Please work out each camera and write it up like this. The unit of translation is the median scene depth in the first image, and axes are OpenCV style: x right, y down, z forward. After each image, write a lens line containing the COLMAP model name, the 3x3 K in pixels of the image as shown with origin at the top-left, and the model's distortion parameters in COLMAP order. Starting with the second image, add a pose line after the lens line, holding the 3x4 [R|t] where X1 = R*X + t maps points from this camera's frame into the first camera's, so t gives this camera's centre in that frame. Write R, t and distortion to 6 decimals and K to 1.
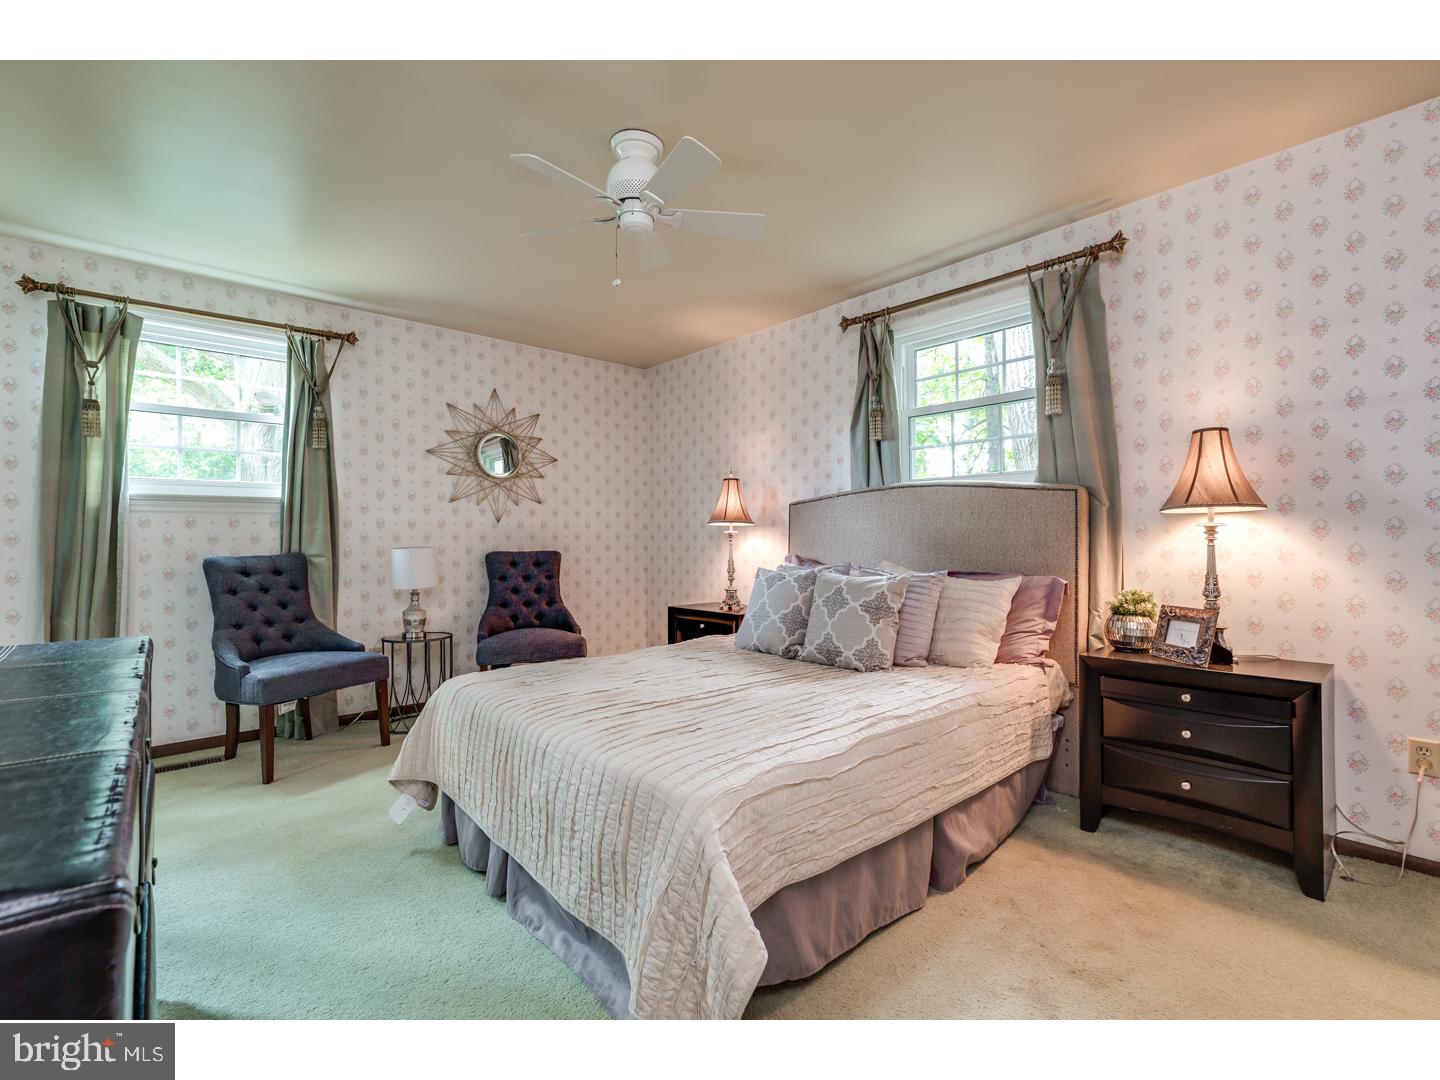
lens RADIAL K [[654.6, 0, 718.4], [0, 654.6, 538.9], [0, 0, 1]] dist [0.013585, -0.000655]
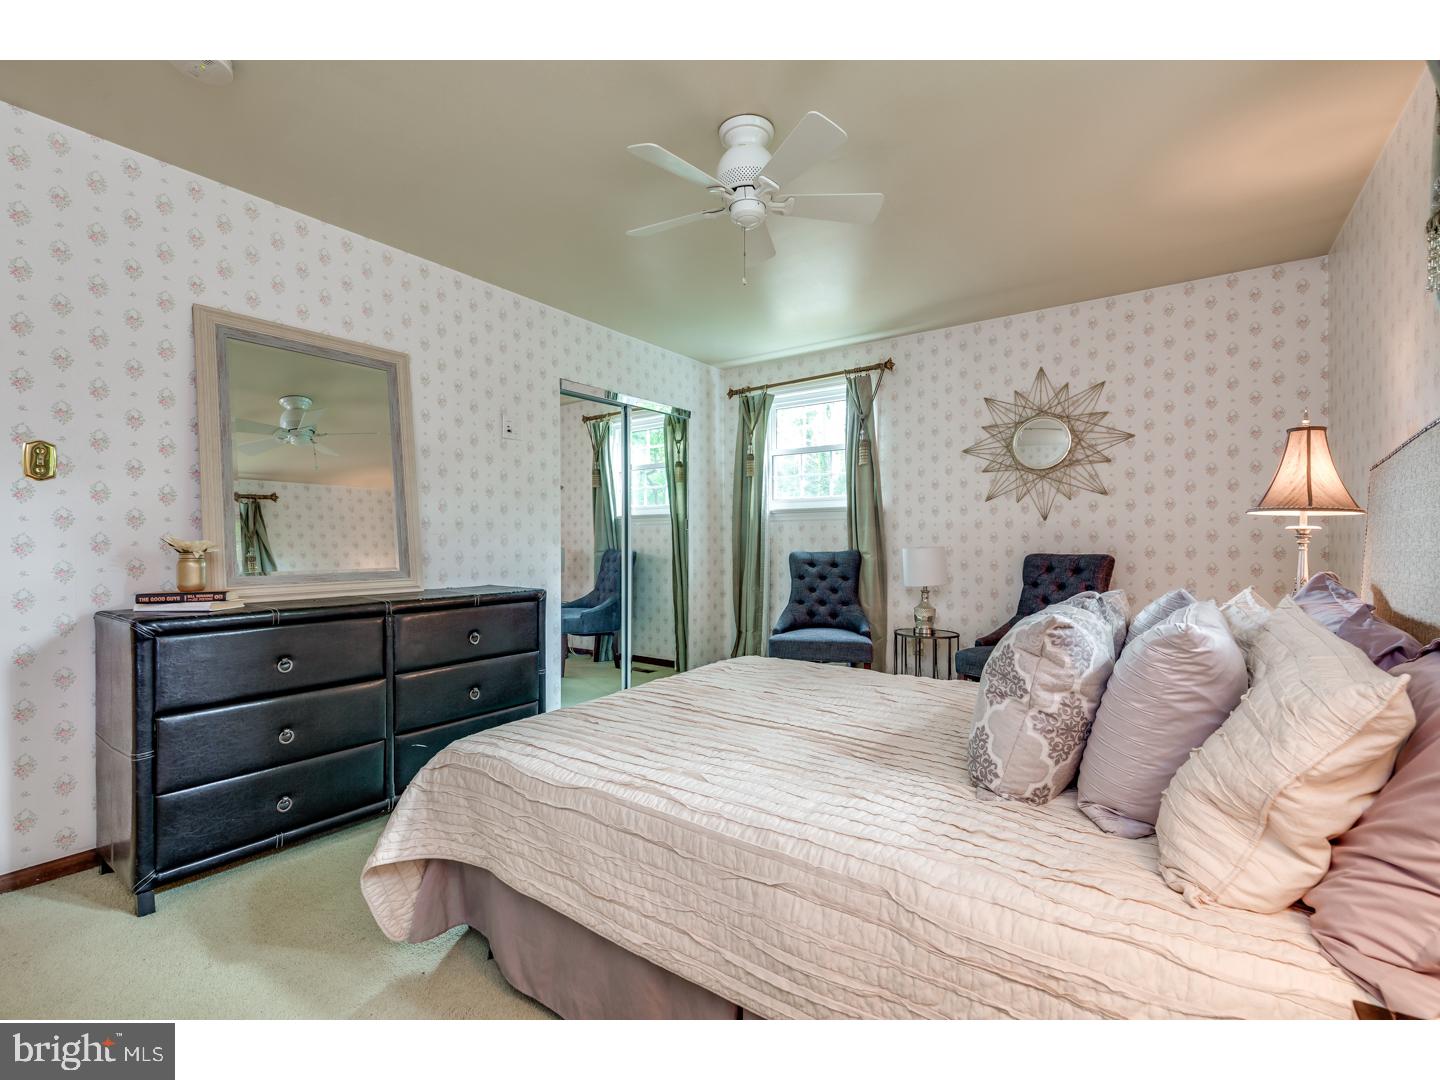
lens RADIAL K [[654.6, 0, 719.7], [0, 654.6, 539.6], [0, 0, 1]] dist [0.013585, -0.000655]
pose [[0.219102, 0.004290, -0.975693, 0.481565], [0.001140, 0.999989, 0.004653, -0.004553], [0.975701, -0.002132, 0.219094, 0.446797]]
